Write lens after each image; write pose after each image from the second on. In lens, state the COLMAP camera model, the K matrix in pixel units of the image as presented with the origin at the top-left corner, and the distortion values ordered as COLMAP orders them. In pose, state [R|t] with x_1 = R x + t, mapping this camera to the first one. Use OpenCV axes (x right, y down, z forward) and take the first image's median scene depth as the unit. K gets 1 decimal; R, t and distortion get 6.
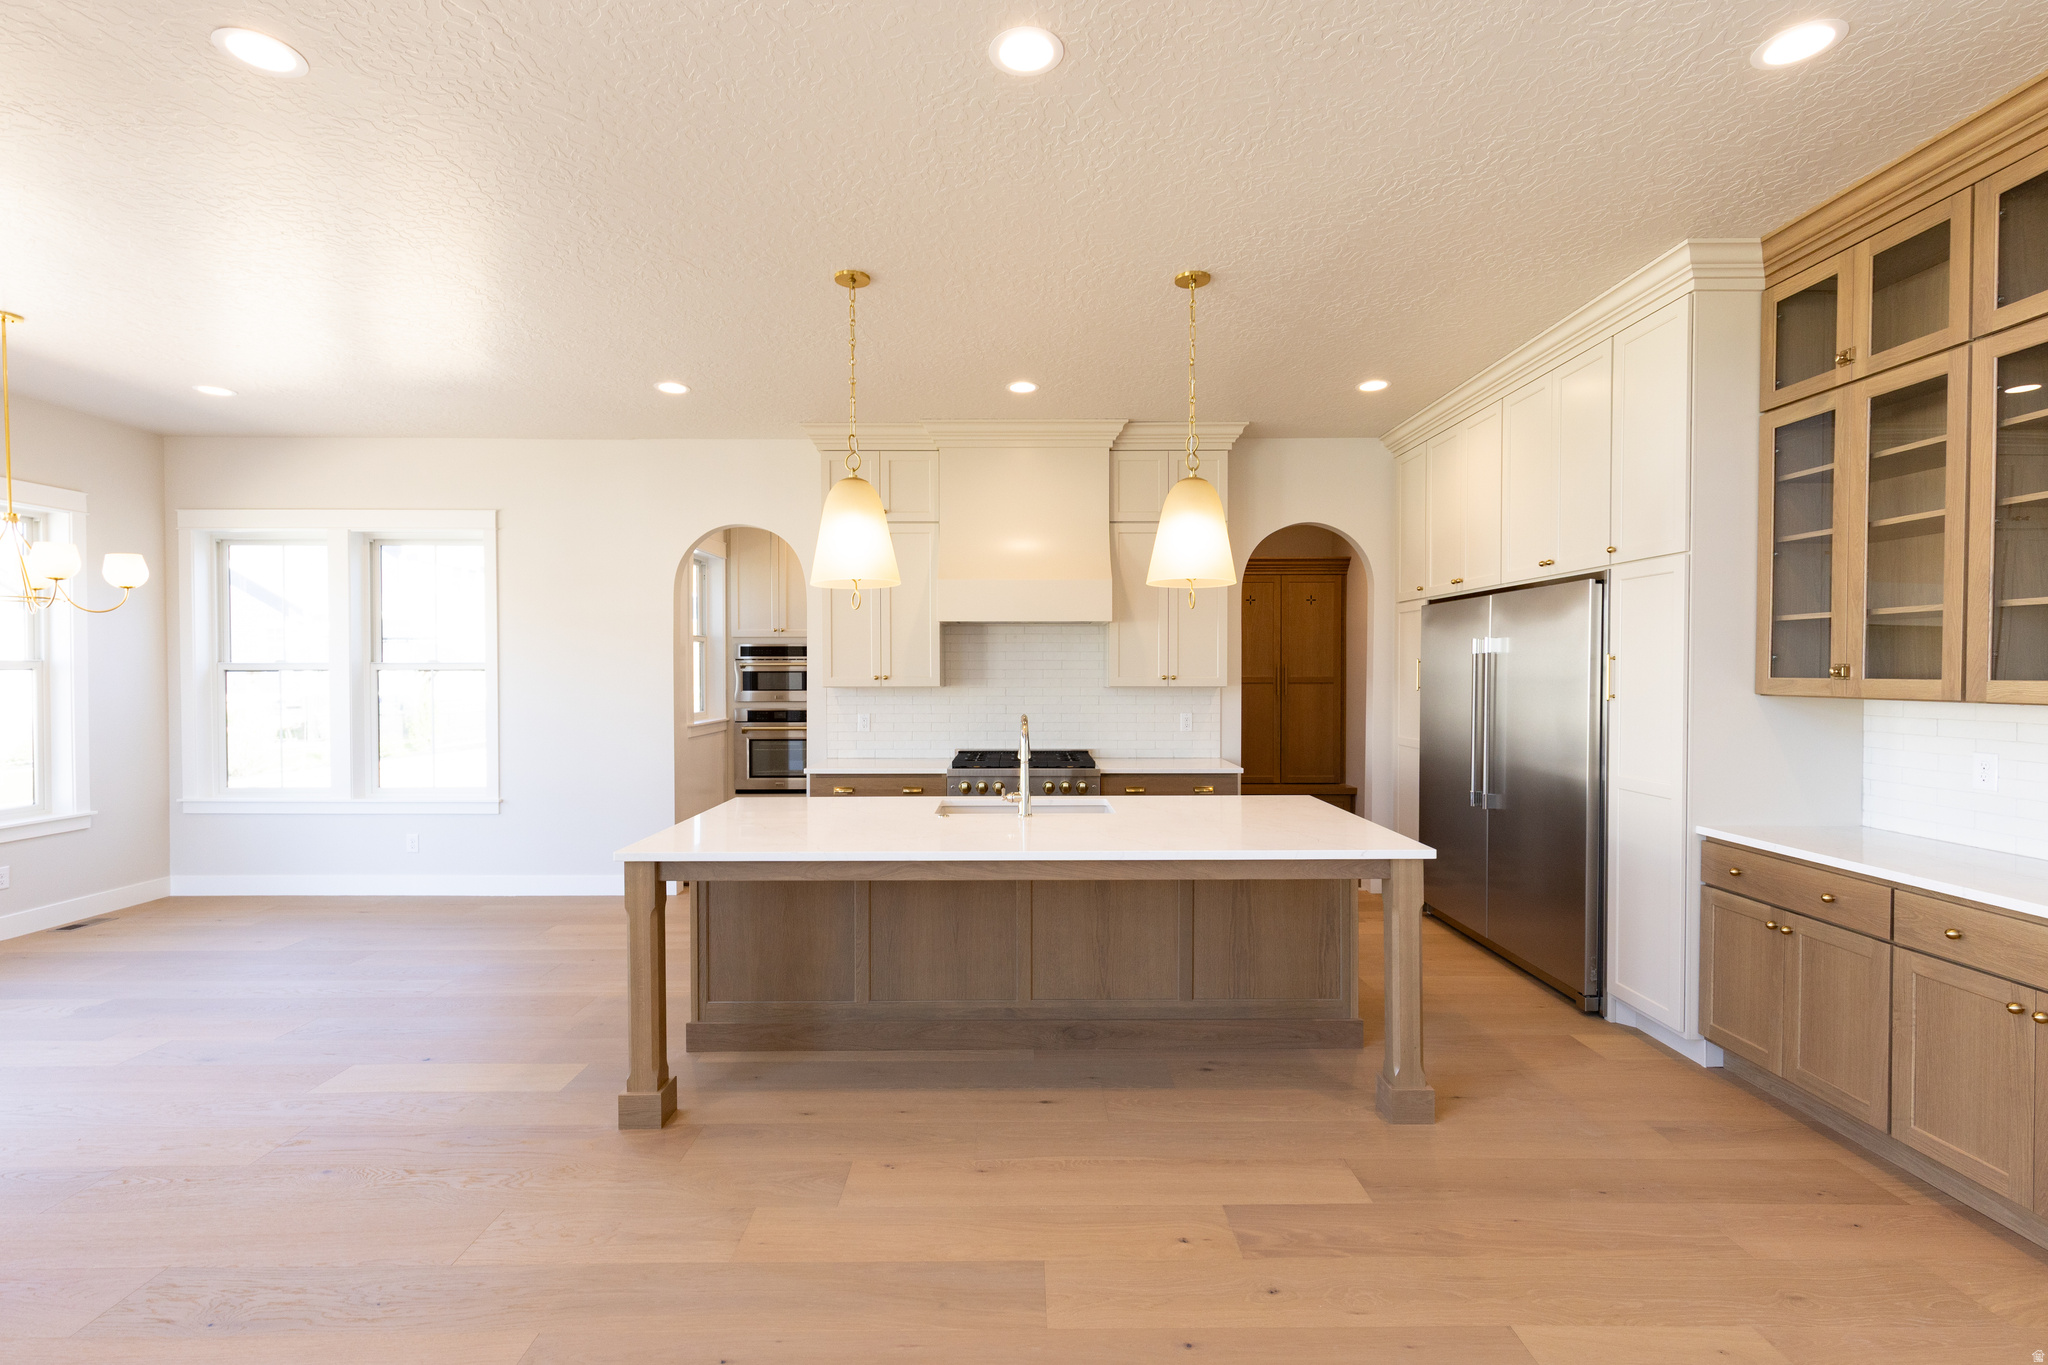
lens RADIAL K [[924.1, 0, 1020.6], [0, 924.1, 679.2], [0, 0, 1]] dist [0.009933, -0.001878]
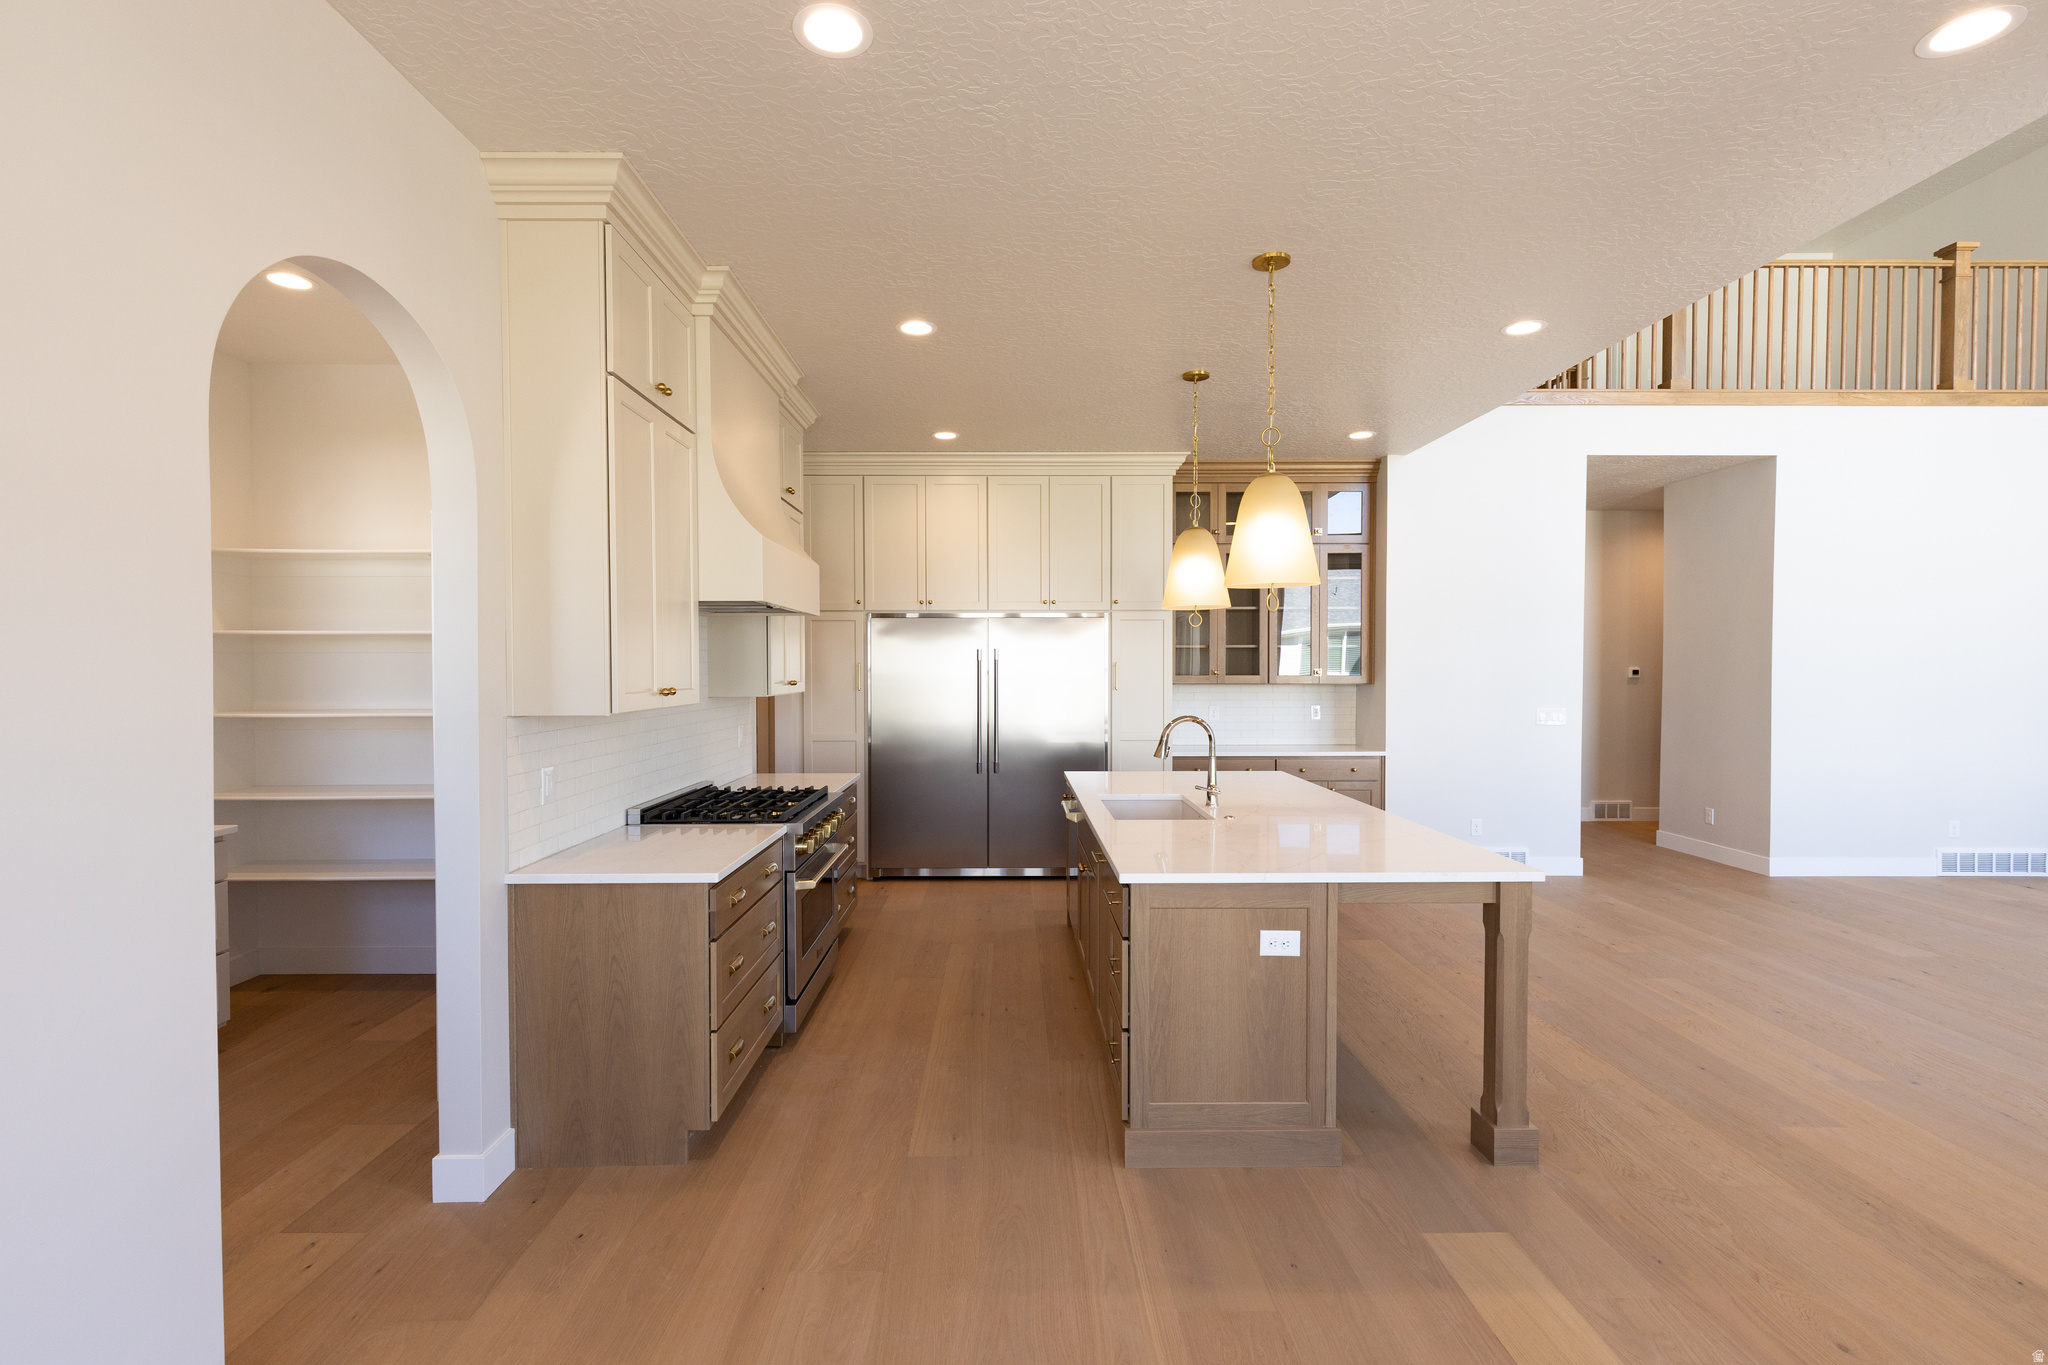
lens RADIAL K [[924.1, 0, 1020.4], [0, 924.1, 681.0], [0, 0, 1]] dist [0.009933, -0.001878]
pose [[-0.008699, -0.017207, 0.999814, -1.205629], [0.013800, 0.999755, 0.017326, -0.029060], [-0.999867, 0.013948, -0.008459, 1.347924]]
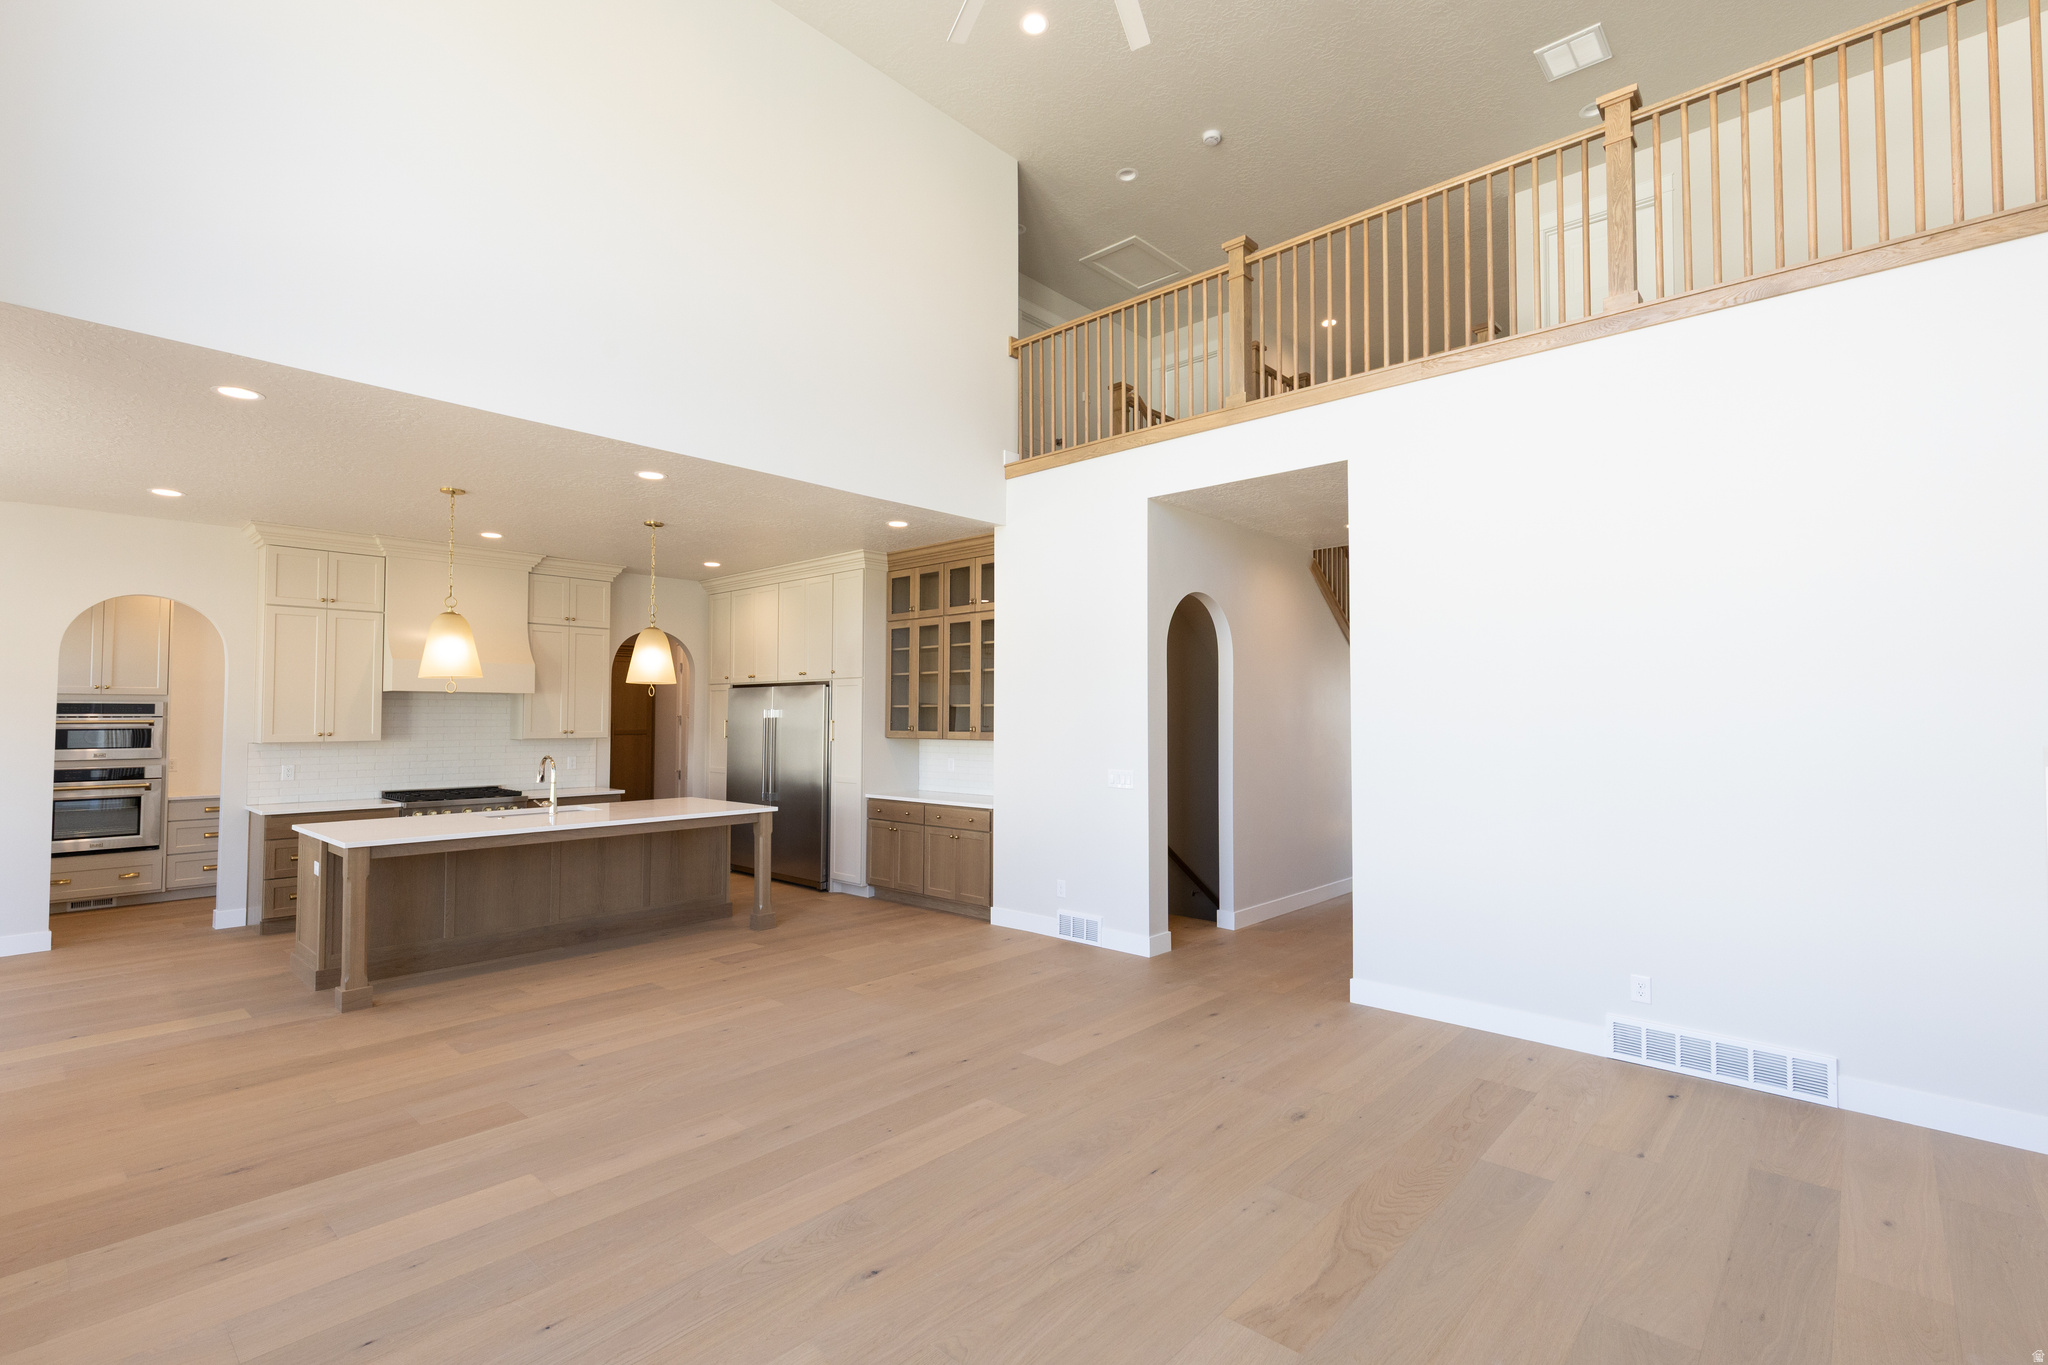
lens RADIAL K [[924.1, 0, 1022.9], [0, 924.1, 688.7], [0, 0, 1]] dist [0.009933, -0.001878]
pose [[0.675872, 0.026043, 0.736558, -0.742767], [0.006174, 0.999140, -0.040993, -0.010140], [-0.736993, 0.032254, 0.675131, -0.892338]]
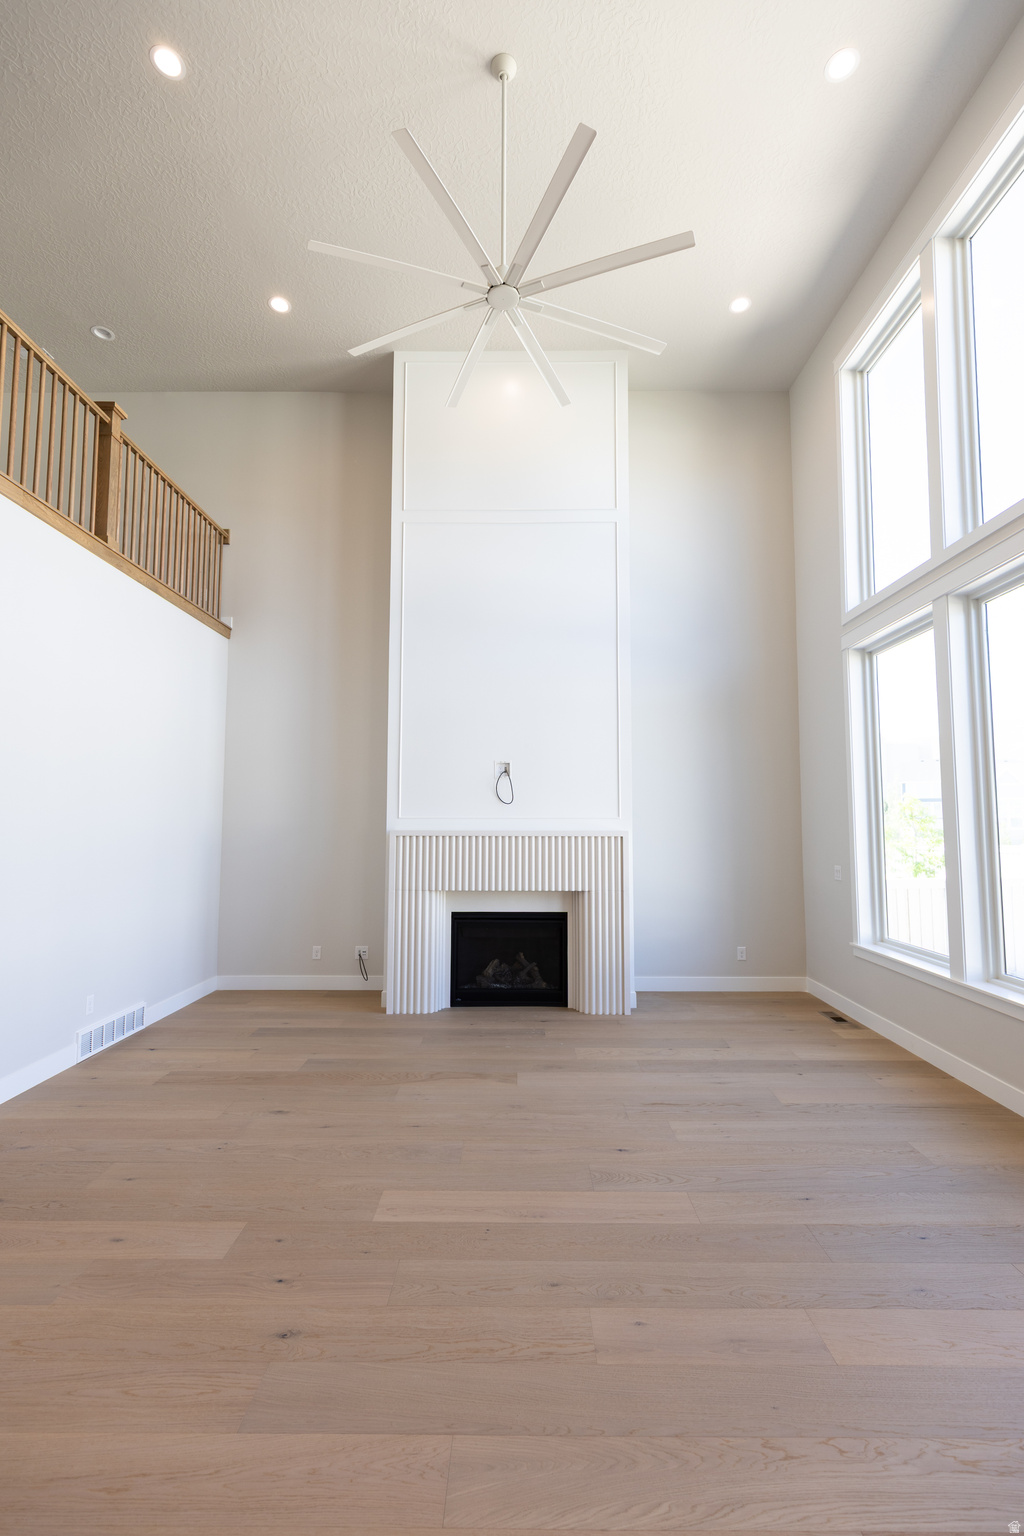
lens RADIAL K [[693.1, 0, 521.8], [0, 693.1, 768.7], [0, 0, 1]] dist [0.009933, -0.001878]
pose [[-0.999982, -0.001895, 0.005665, -0.110723], [-0.002278, 0.997647, -0.068516, -0.025758], [-0.005522, -0.068528, -0.997634, 0.749770]]
